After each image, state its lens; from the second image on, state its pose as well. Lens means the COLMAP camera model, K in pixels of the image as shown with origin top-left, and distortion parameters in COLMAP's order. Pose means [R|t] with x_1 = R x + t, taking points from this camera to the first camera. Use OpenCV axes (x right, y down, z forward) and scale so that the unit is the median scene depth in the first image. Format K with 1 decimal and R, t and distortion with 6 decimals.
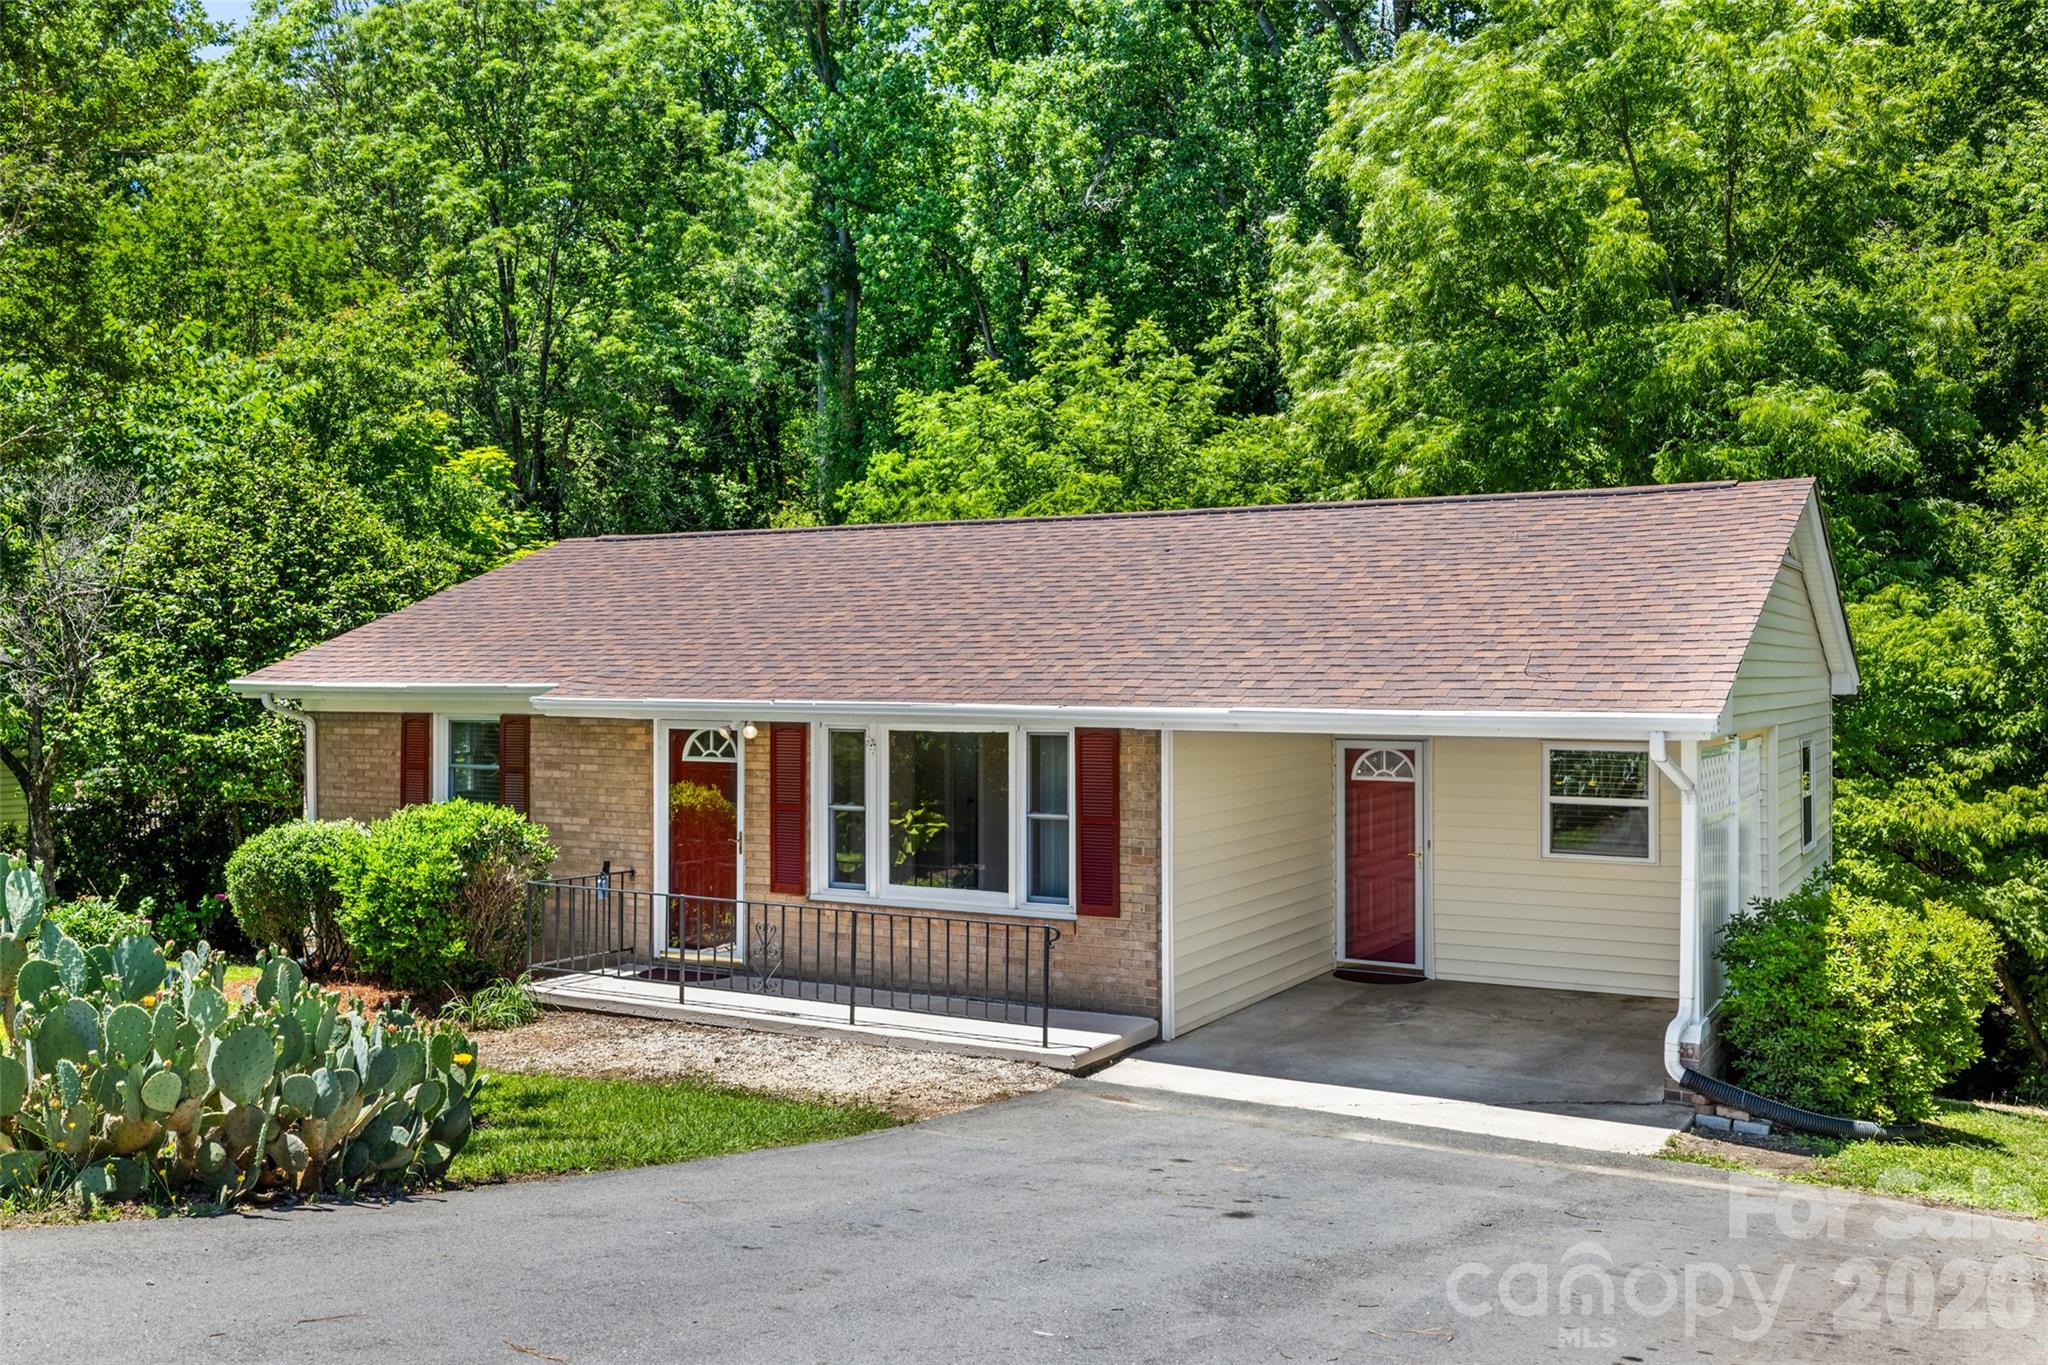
lens RADIAL K [[1785.1, 0, 1024.0], [0, 1785.1, 682.5], [0, 0, 1]] dist [0.004832, 0.000524]
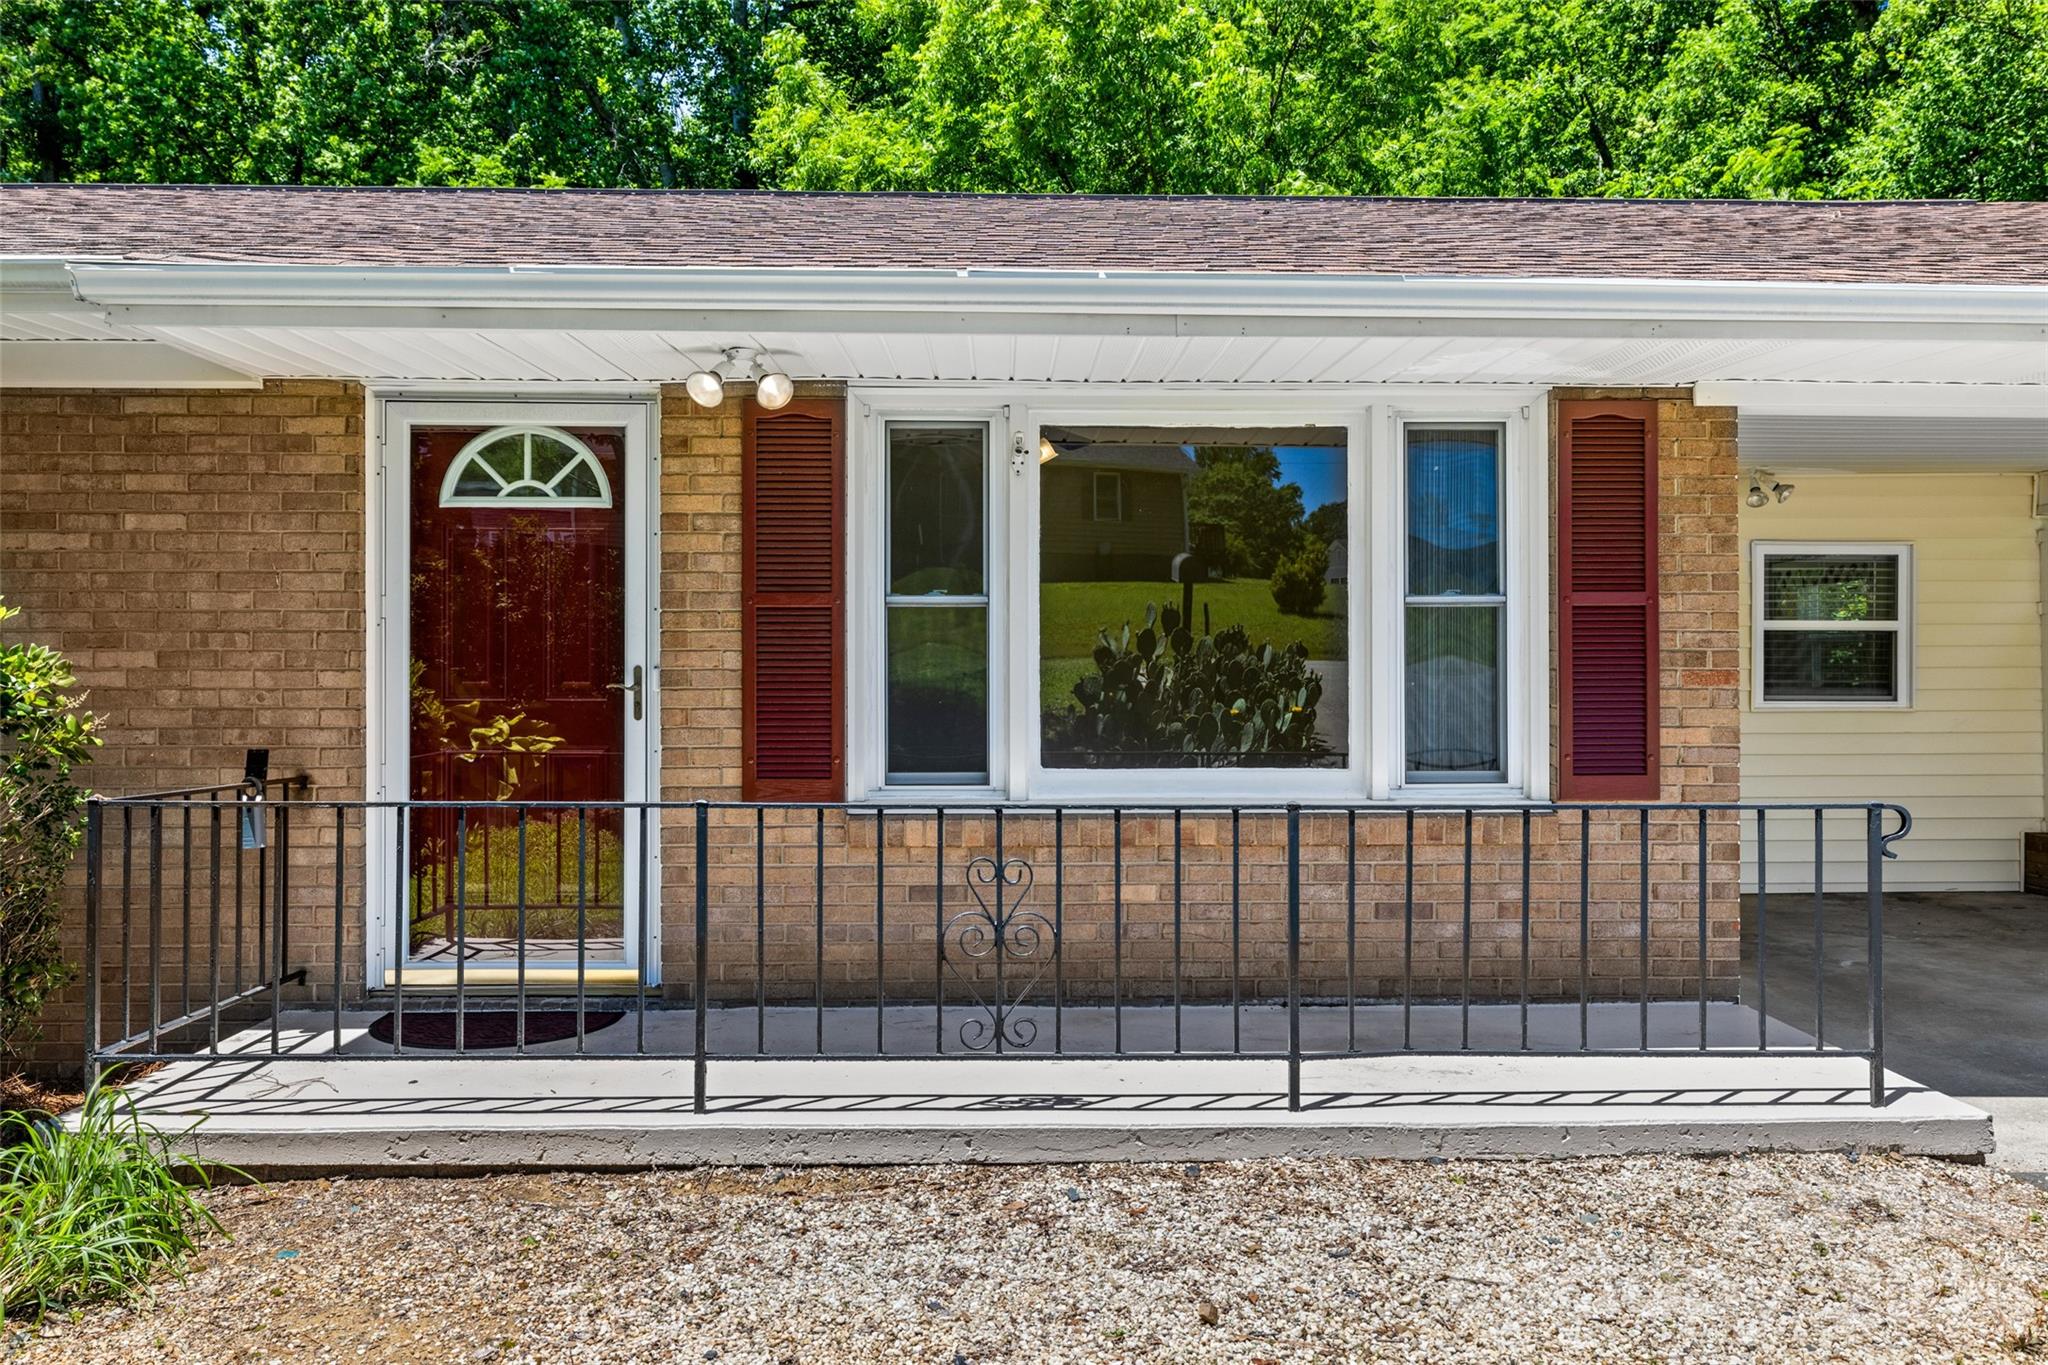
lens RADIAL K [[1494.7, 0, 1024.0], [0, 1494.7, 682.5], [0, 0, 1]] dist [-0.001304, -0.000678]
pose [[0.857364, -0.003852, 0.514697, -0.266397], [0.003457, 0.999993, 0.001726, 0.088602], [-0.514699, 0.000300, 0.857371, 0.663944]]
